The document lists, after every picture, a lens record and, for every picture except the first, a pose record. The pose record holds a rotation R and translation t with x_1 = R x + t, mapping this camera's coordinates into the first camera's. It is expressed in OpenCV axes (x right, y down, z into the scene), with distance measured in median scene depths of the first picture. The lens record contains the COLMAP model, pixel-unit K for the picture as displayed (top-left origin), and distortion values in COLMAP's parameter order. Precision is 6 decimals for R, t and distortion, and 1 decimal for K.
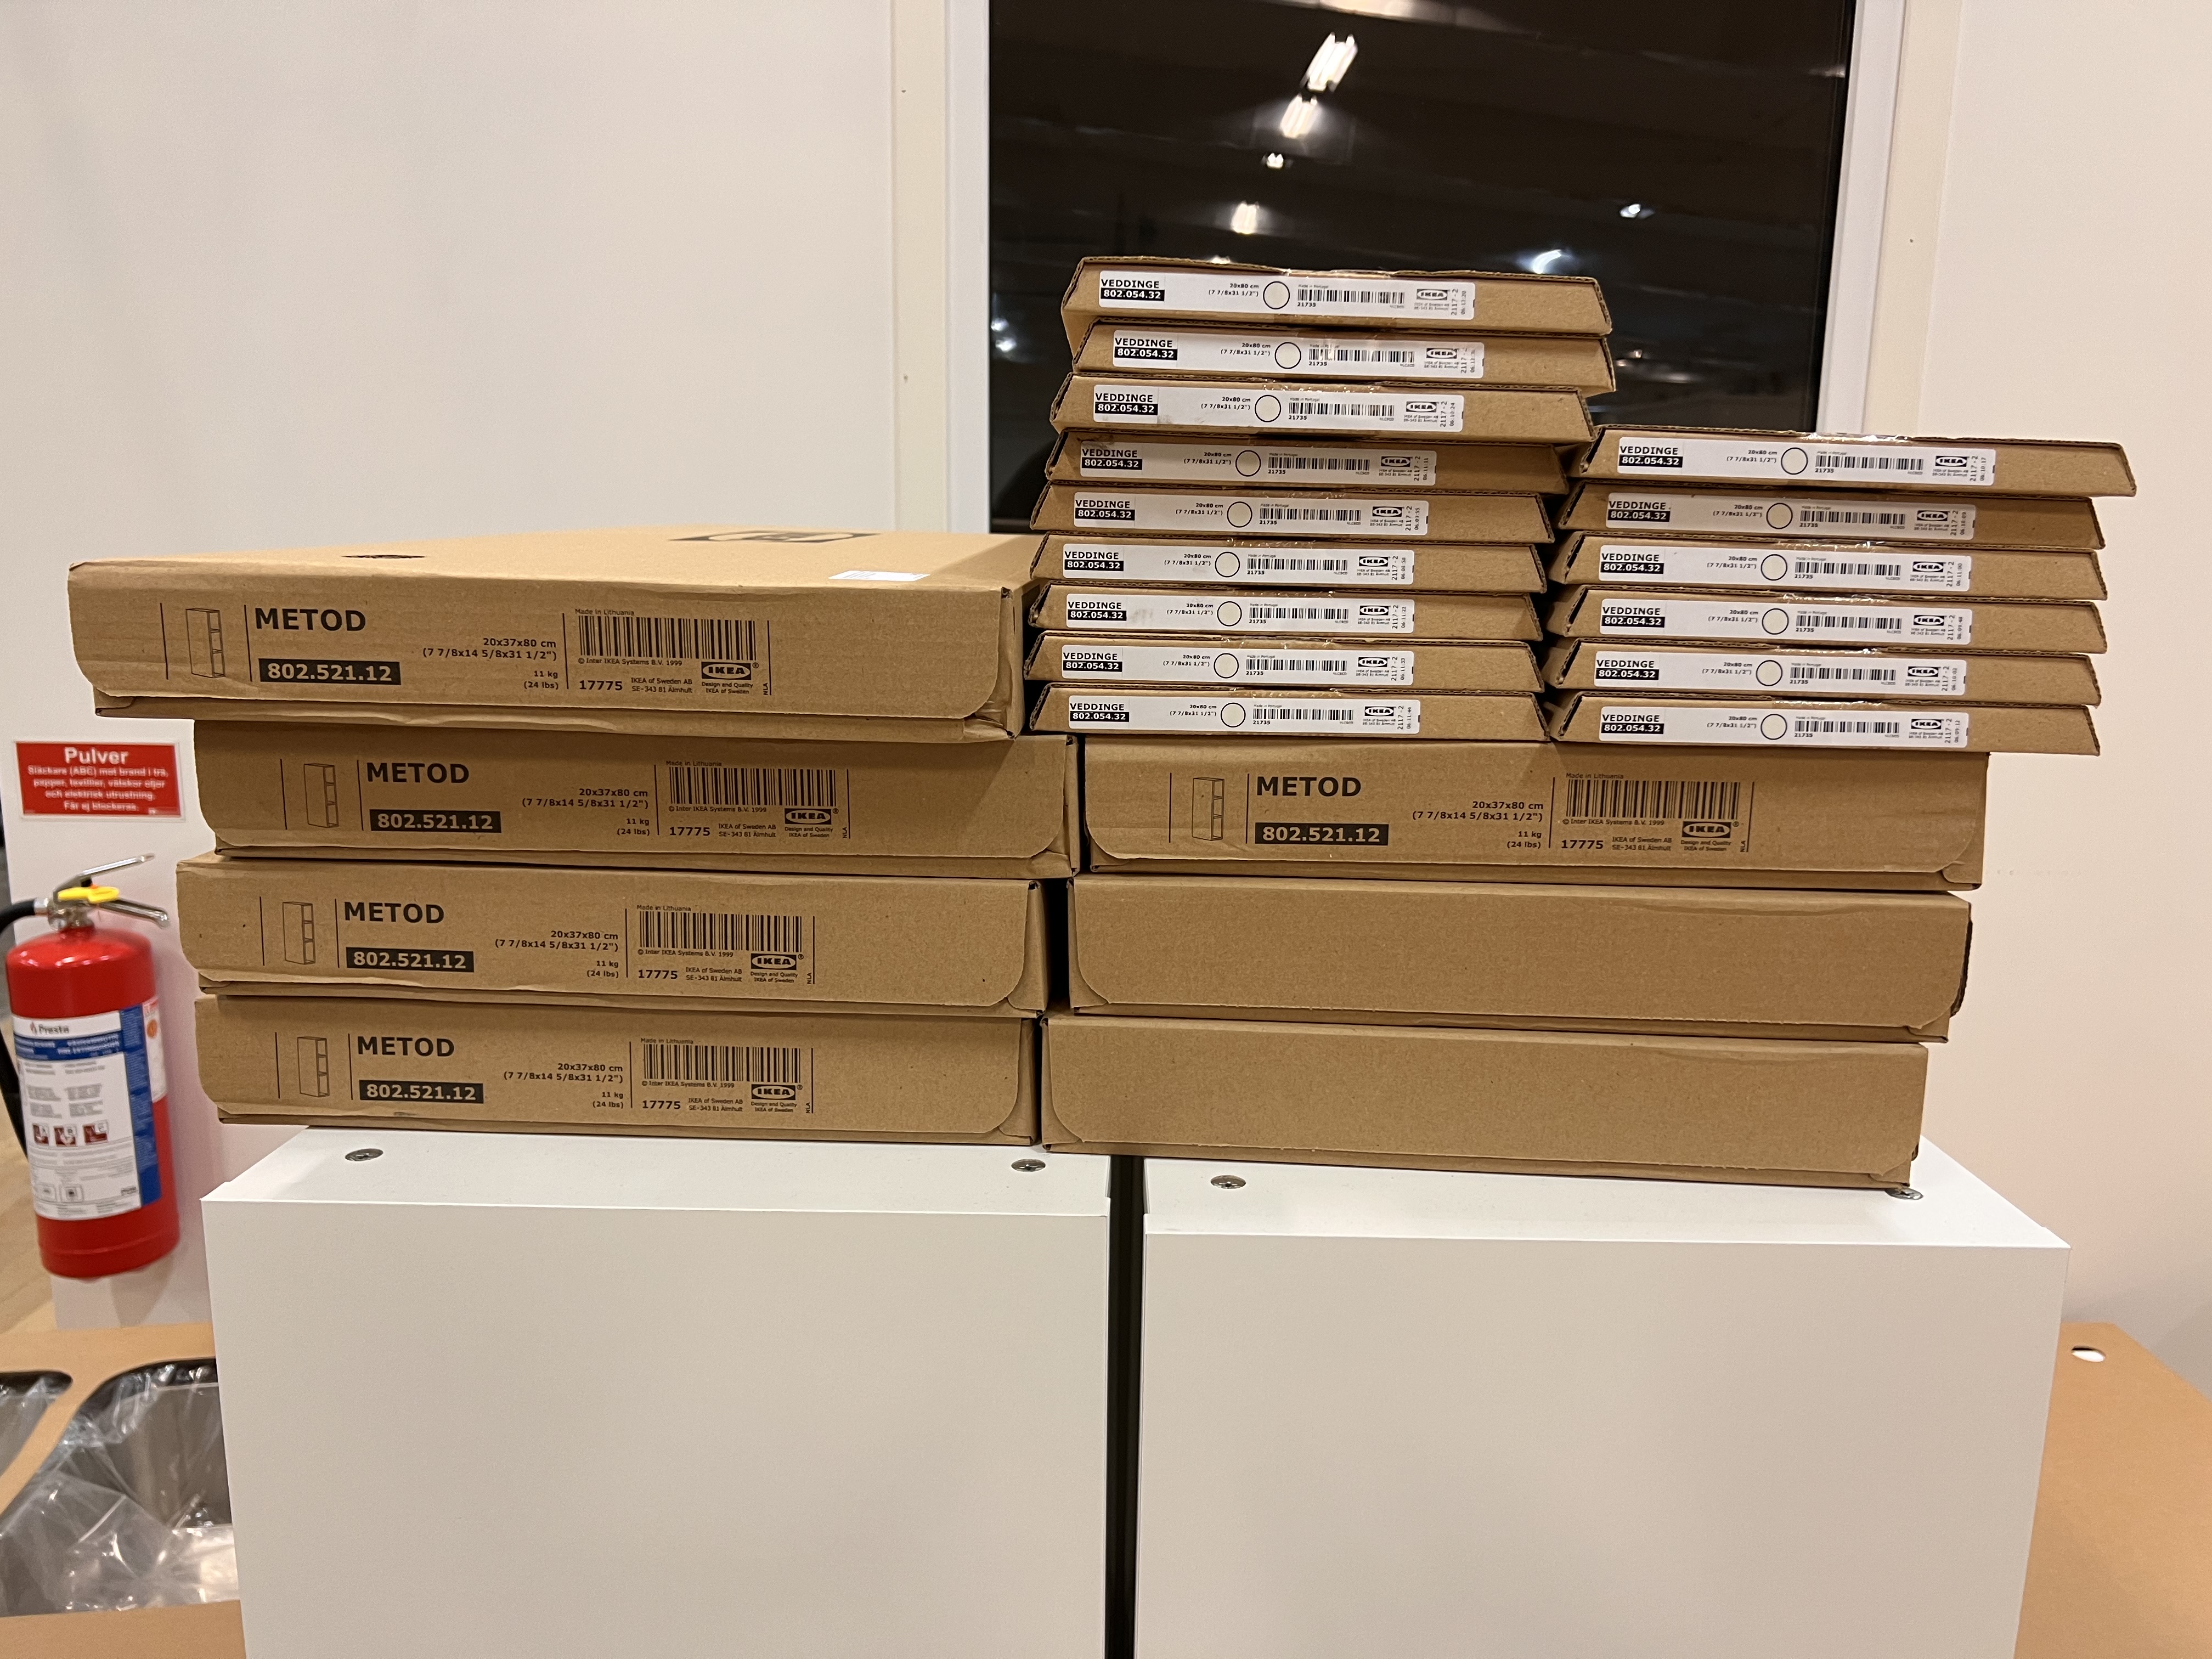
lens RADIAL K [[1668.8, 0, 1059.0], [0, 1668.8, 849.6], [0, 0, 1]] dist [0.057560, -0.087242]
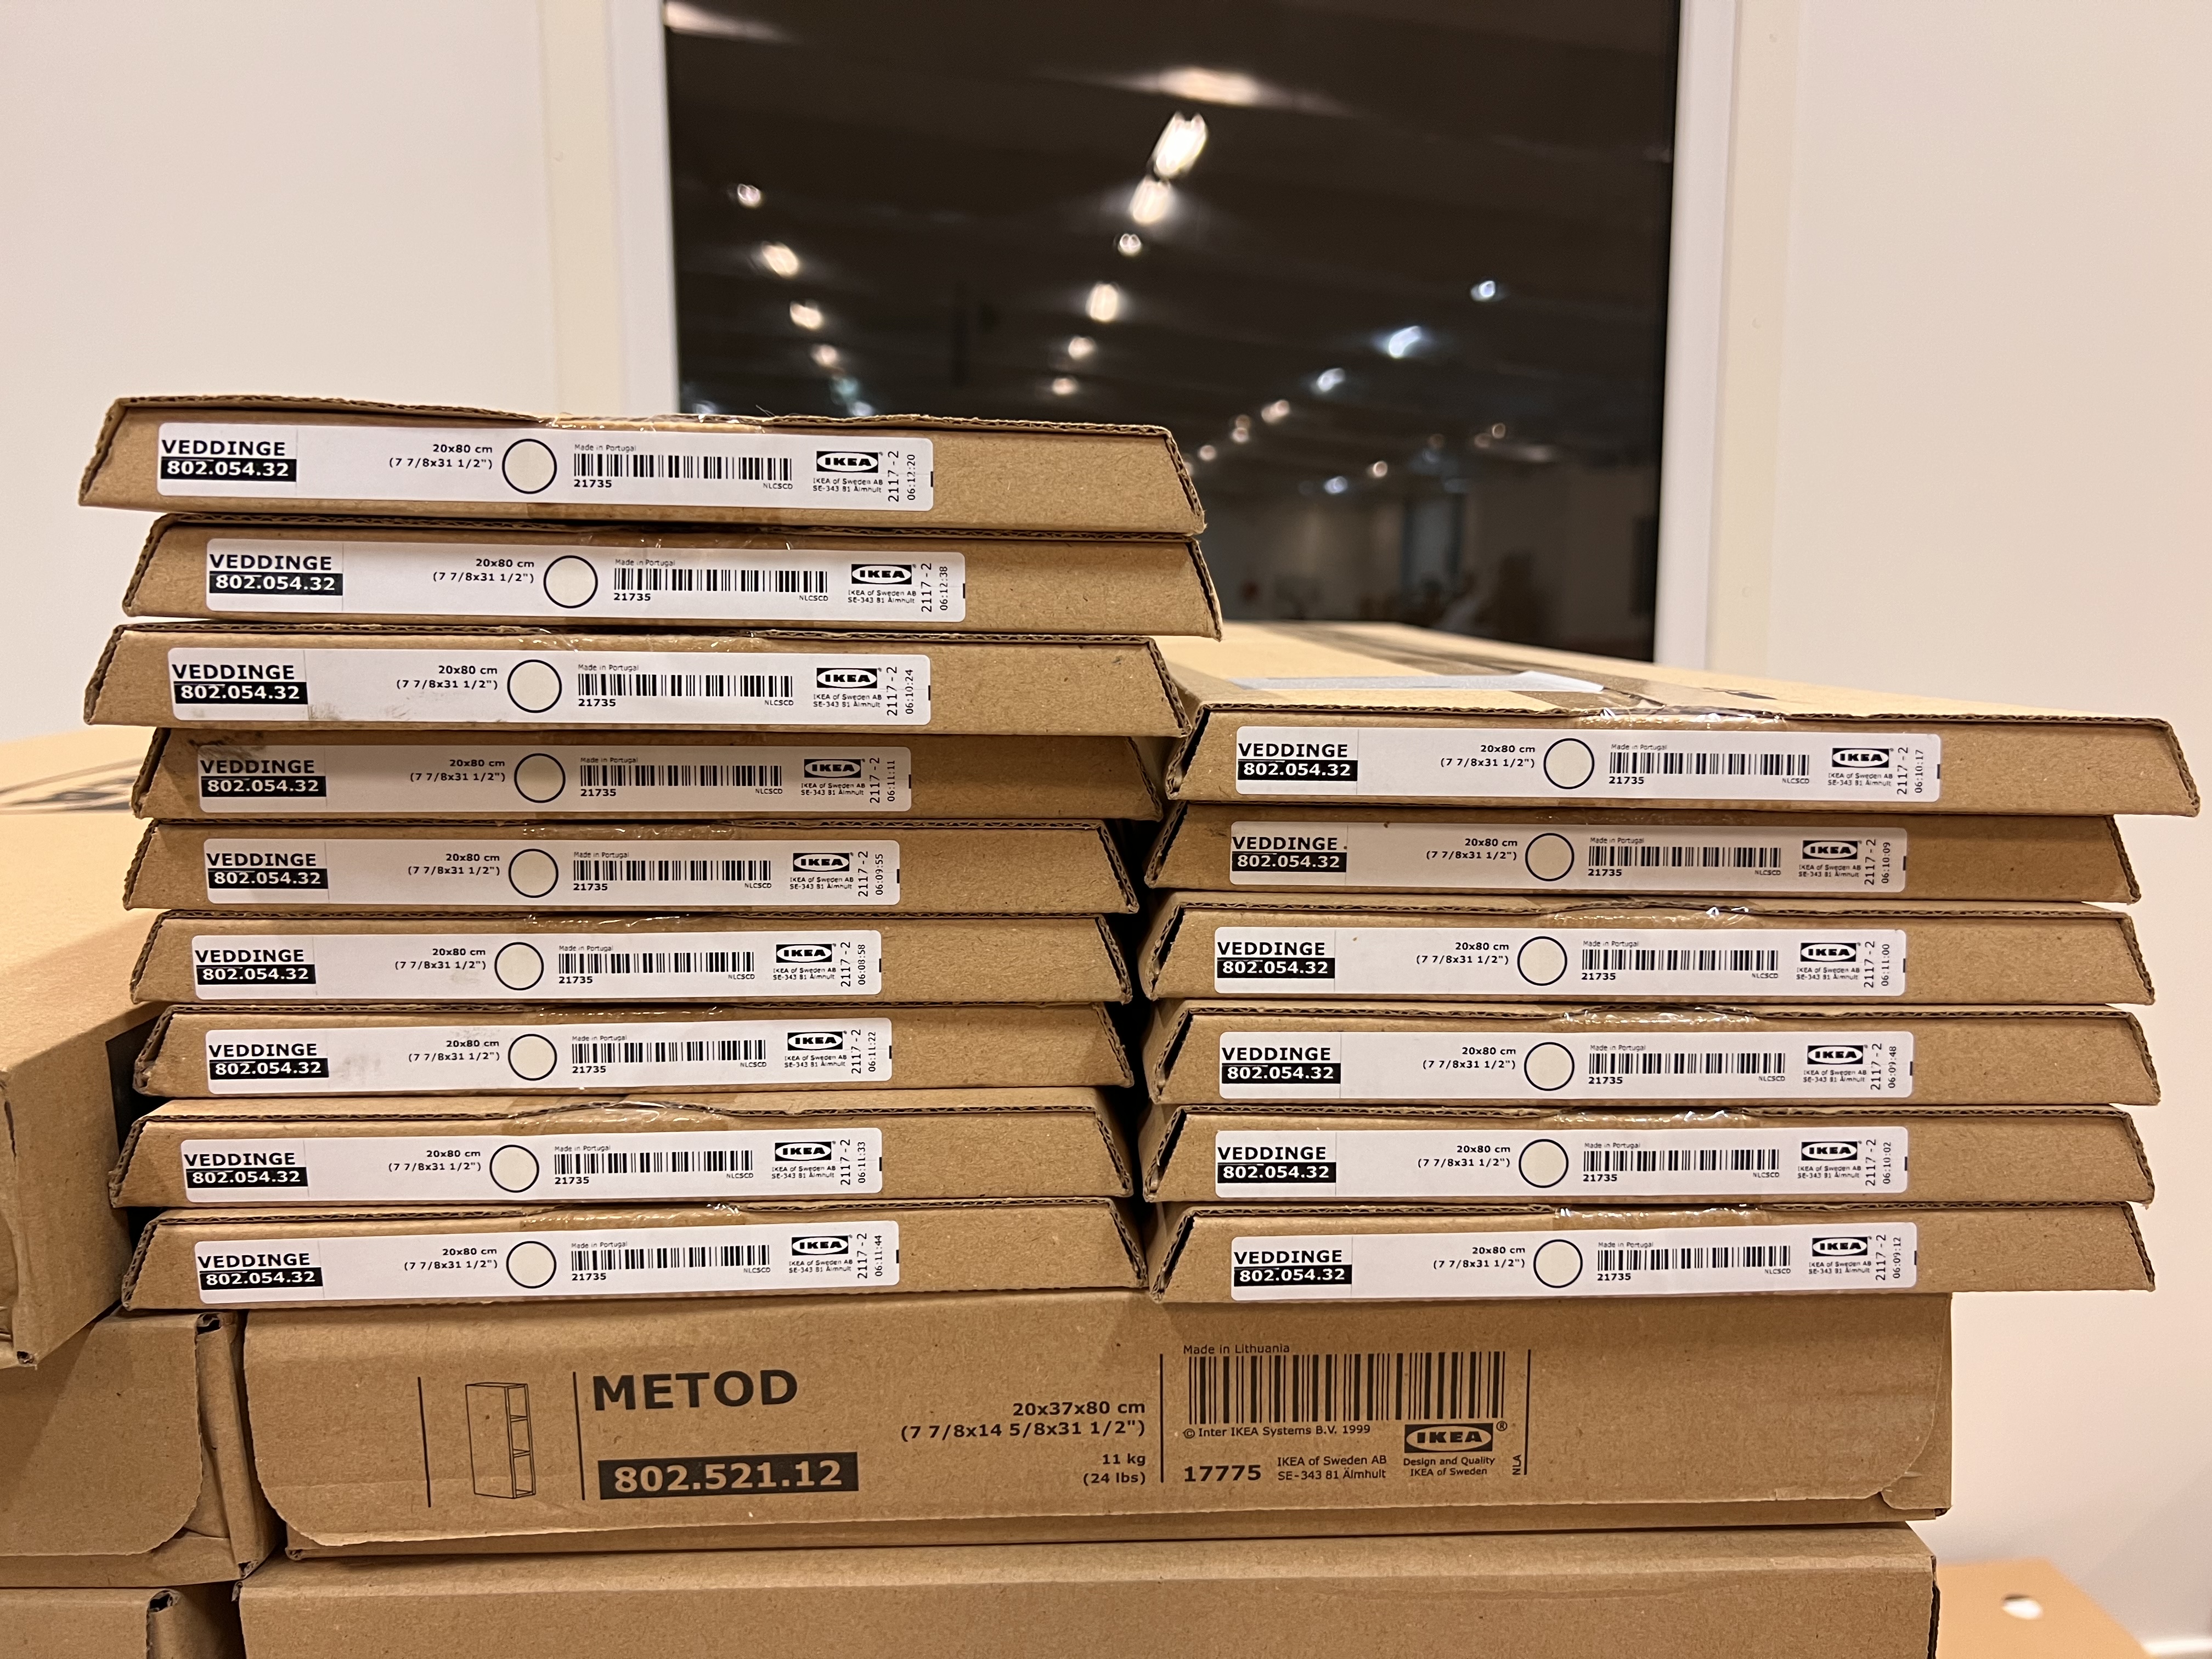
lens RADIAL K [[1668.8, 0, 1067.7], [0, 1668.8, 839.3], [0, 0, 1]] dist [0.057560, -0.087242]
pose [[0.997364, -0.027747, 0.067041, 0.236715], [0.030993, 0.998373, -0.047869, -0.180656], [-0.065604, 0.049820, 0.996601, 0.473383]]
